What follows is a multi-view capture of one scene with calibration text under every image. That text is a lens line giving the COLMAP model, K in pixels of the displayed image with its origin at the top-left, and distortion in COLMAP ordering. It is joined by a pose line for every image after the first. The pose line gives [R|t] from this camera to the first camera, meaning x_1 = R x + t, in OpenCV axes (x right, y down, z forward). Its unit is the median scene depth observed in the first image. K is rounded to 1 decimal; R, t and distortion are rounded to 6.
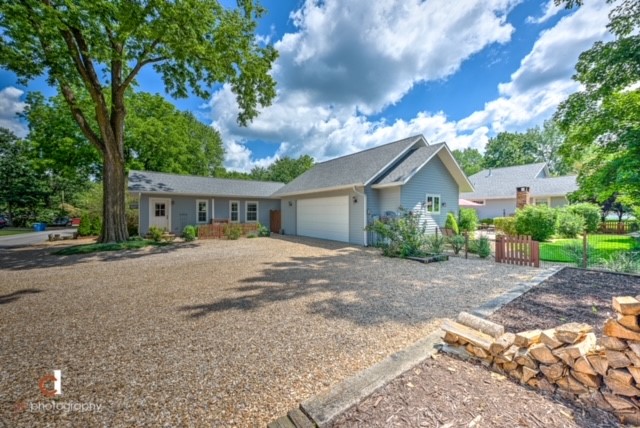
lens RADIAL K [[249.9, 0, 320.8], [0, 249.9, 215.5], [0, 0, 1]] dist [-0.003121, -0.000249]
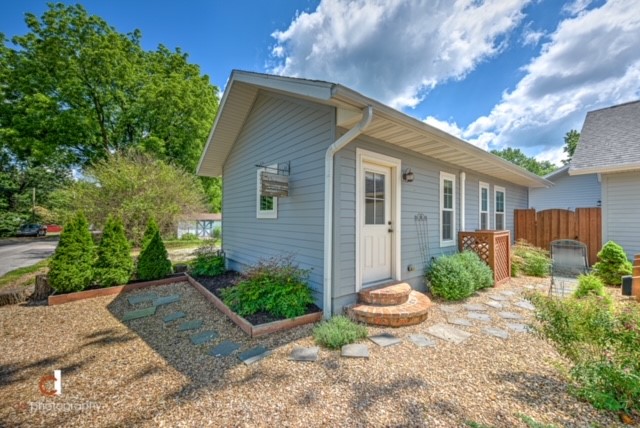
lens RADIAL K [[249.9, 0, 319.5], [0, 249.9, 215.0], [0, 0, 1]] dist [-0.003121, -0.000249]
pose [[0.998954, 0.004071, 0.045555, -0.224176], [-0.002663, 0.999518, -0.030922, 0.001959], [-0.045659, 0.030768, 0.998483, 0.227490]]
